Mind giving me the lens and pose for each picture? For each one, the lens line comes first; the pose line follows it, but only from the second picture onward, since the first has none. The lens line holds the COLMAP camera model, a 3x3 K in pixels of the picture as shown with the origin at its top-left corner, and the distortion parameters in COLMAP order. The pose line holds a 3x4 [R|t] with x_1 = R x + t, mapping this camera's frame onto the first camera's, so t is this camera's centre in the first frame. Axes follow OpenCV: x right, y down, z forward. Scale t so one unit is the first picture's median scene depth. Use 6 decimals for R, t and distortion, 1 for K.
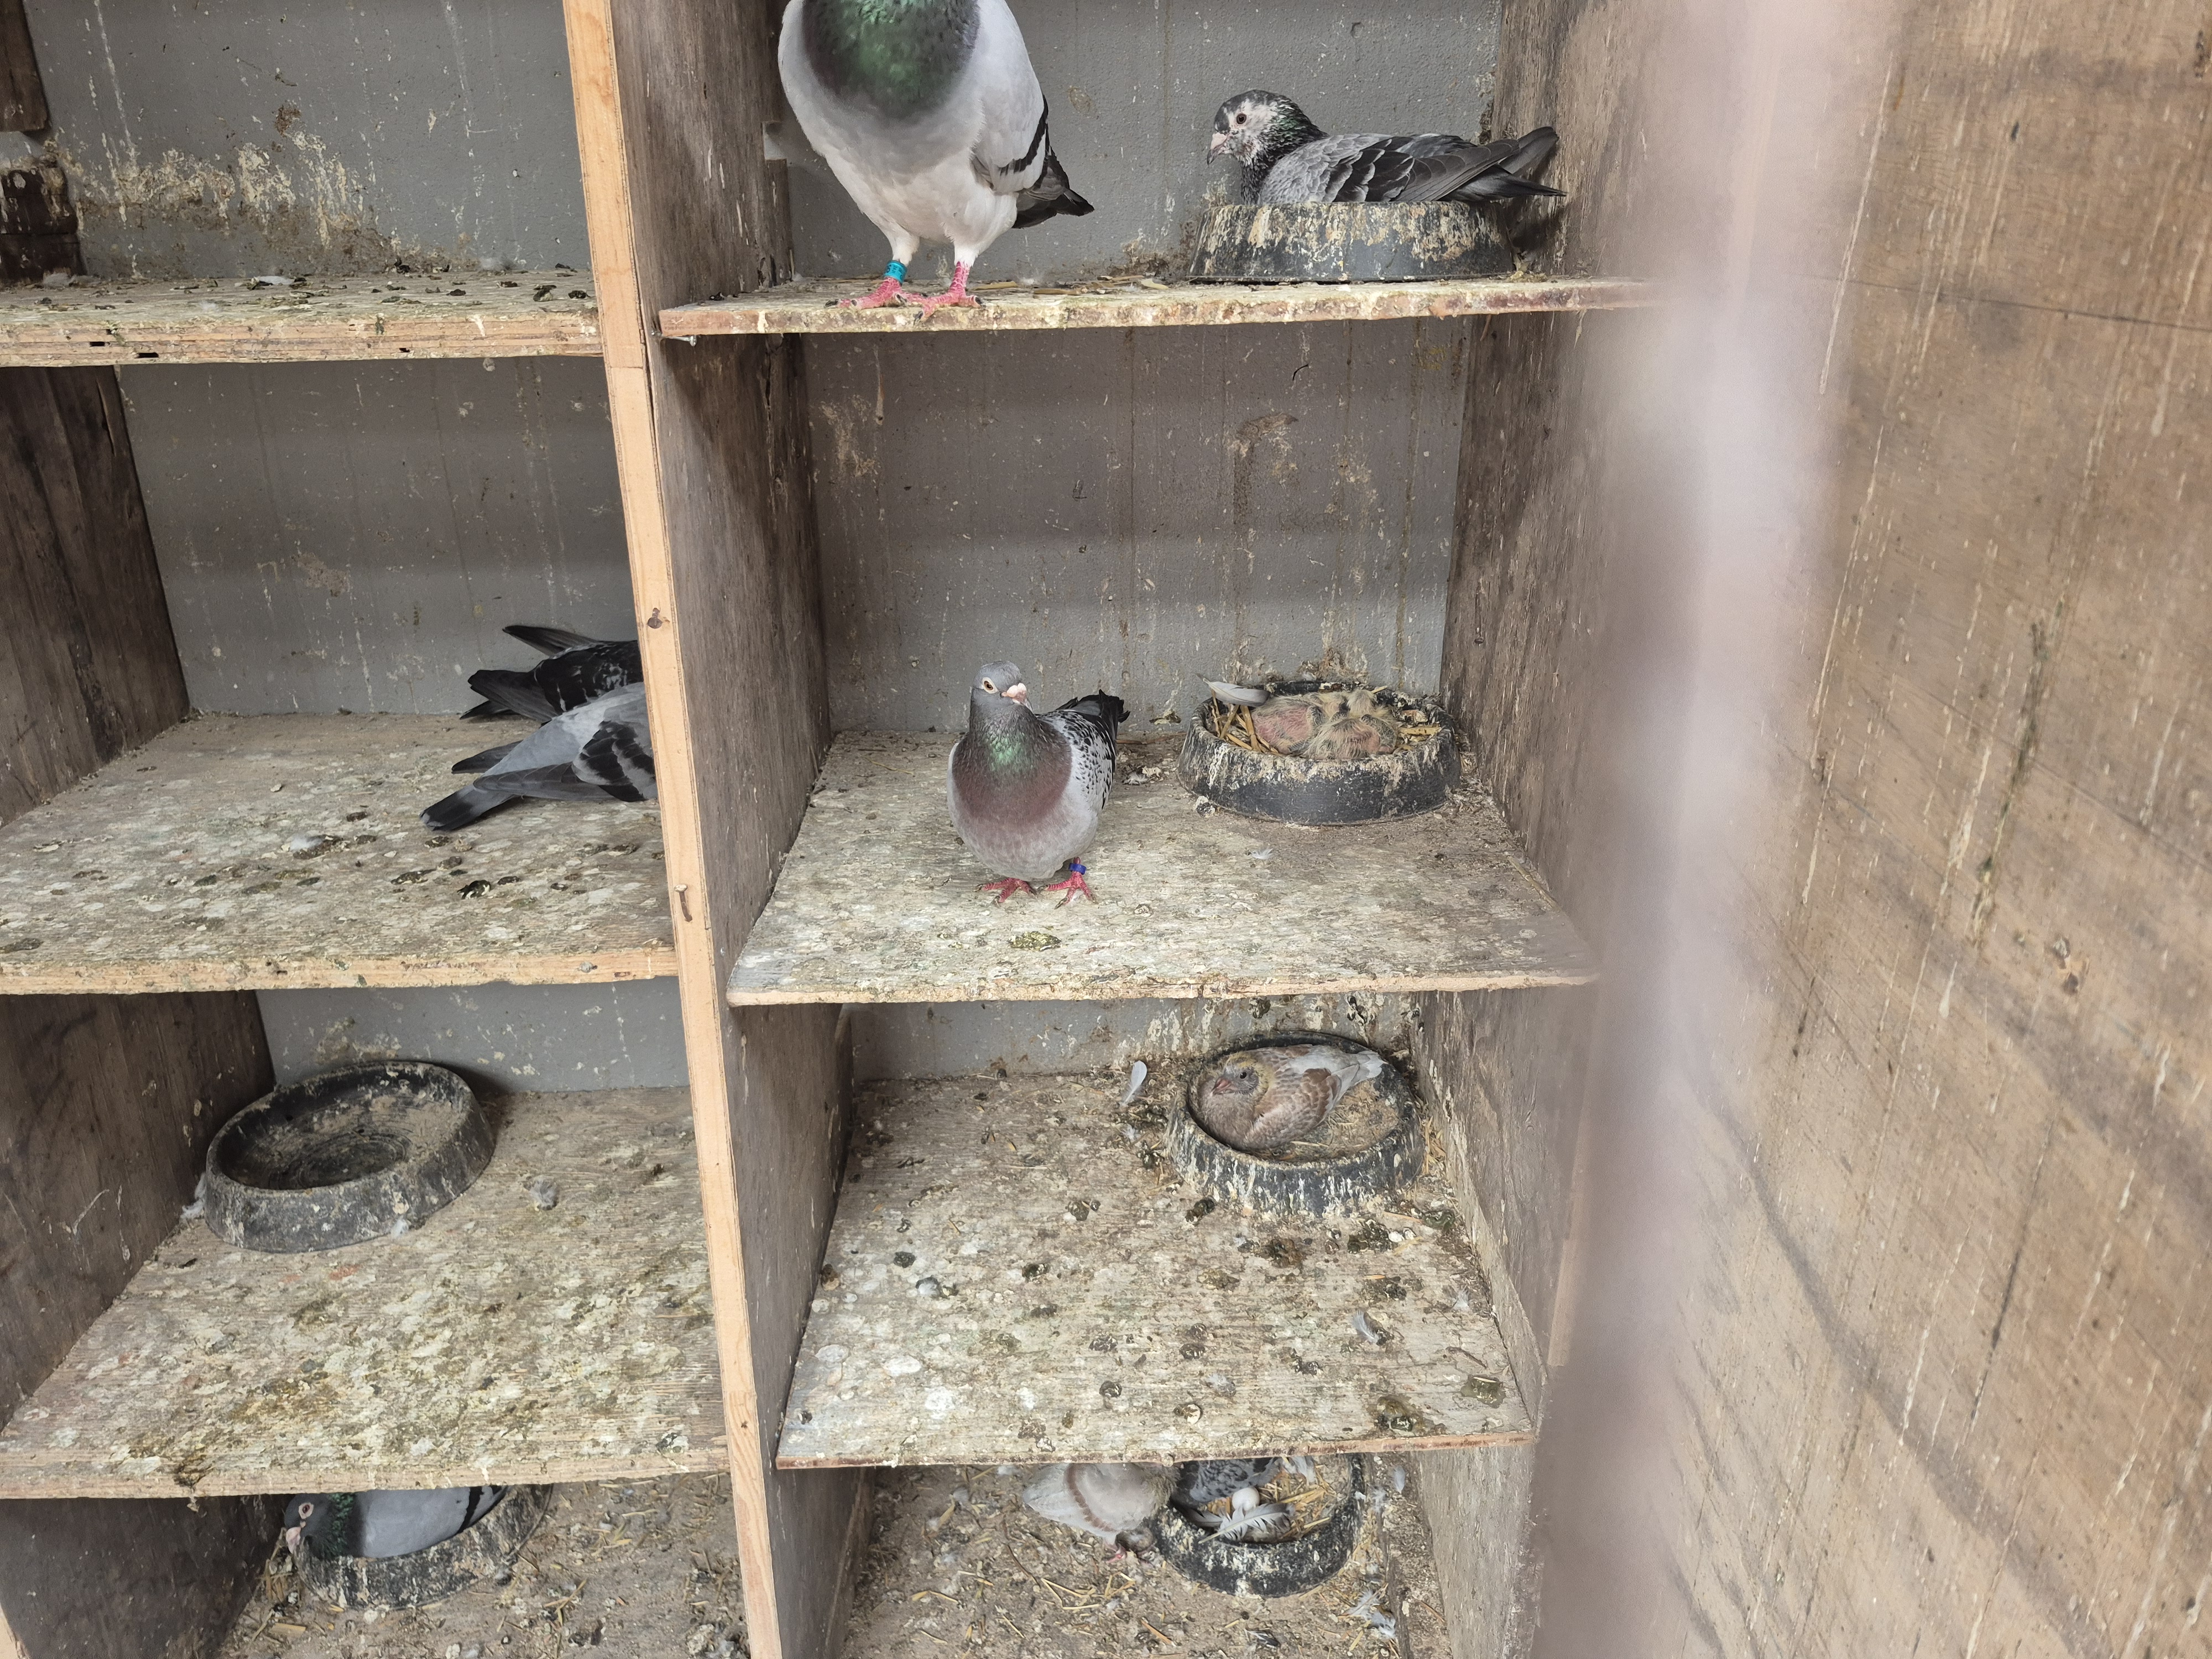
lens RADIAL K [[1510.5, 0, 1121.4], [0, 1510.5, 817.4], [0, 0, 1]] dist [0.064781, -0.072526]
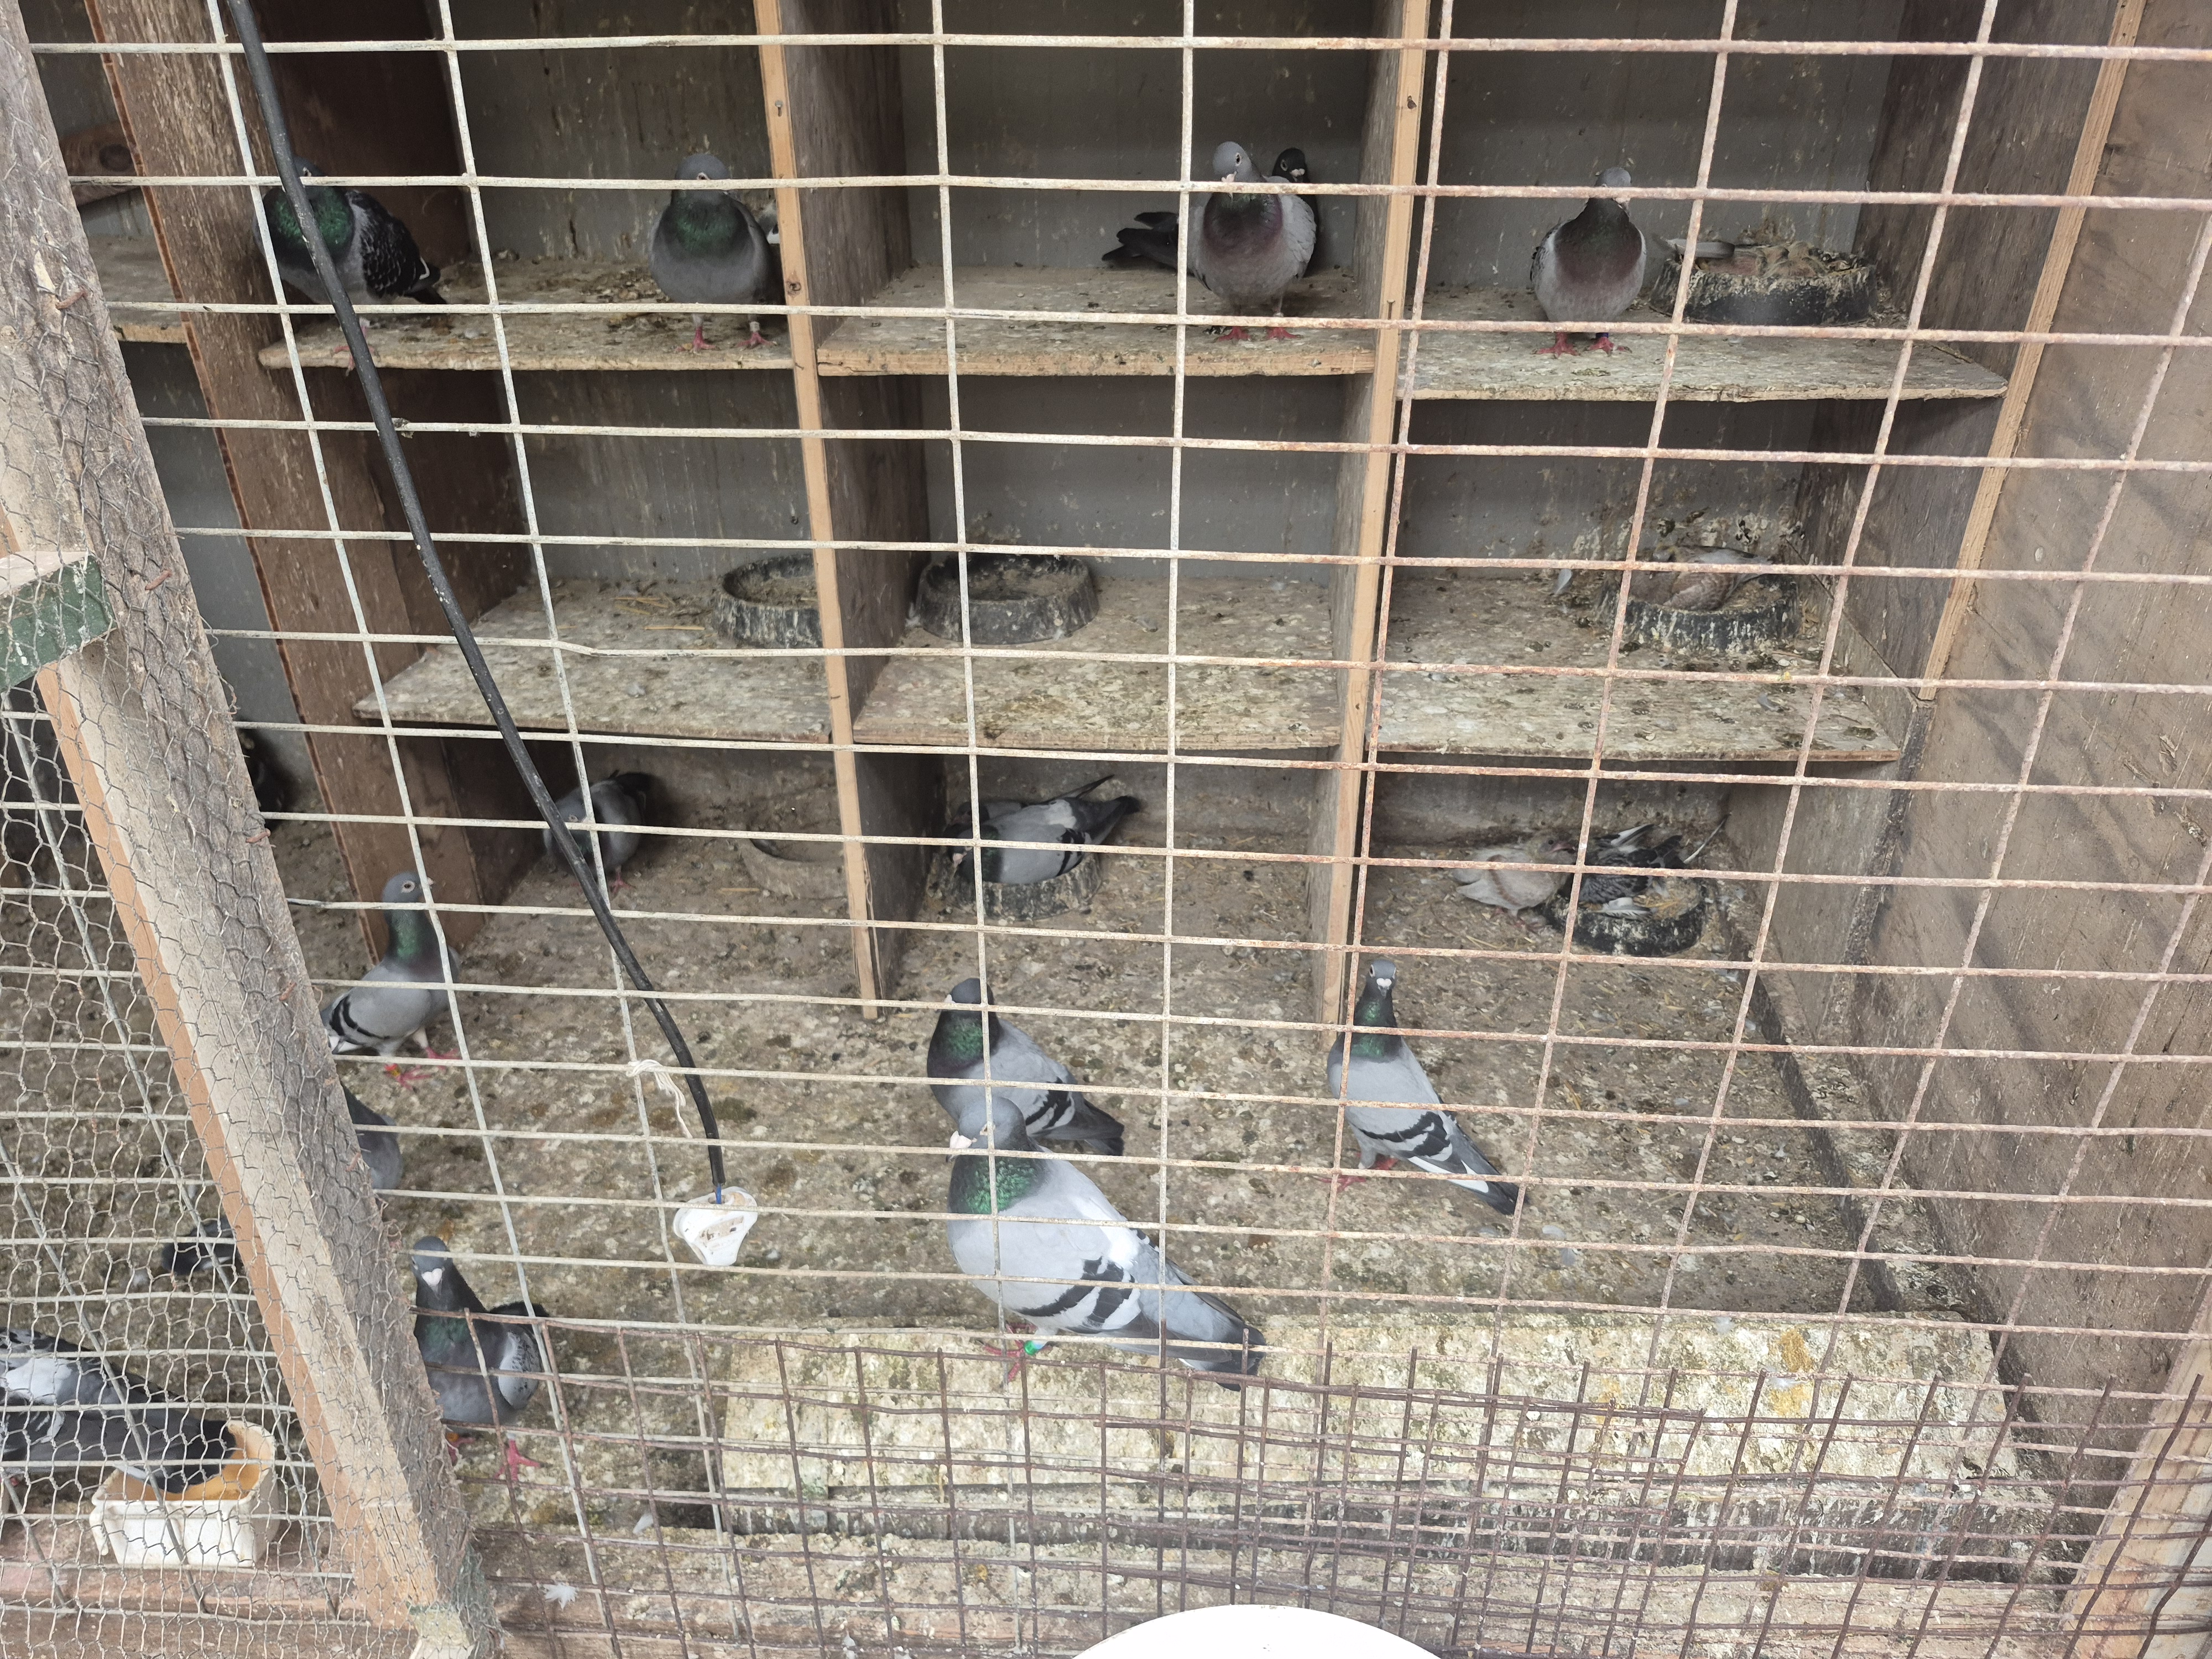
lens RADIAL K [[1518.7, 0, 1095.6], [0, 1518.7, 845.7], [0, 0, 1]] dist [0.101741, -0.150716]
pose [[0.991877, 0.053368, -0.115462, -0.287724], [-0.037708, 0.990291, 0.133796, 0.302766], [0.121481, -0.128356, 0.984260, -0.497198]]
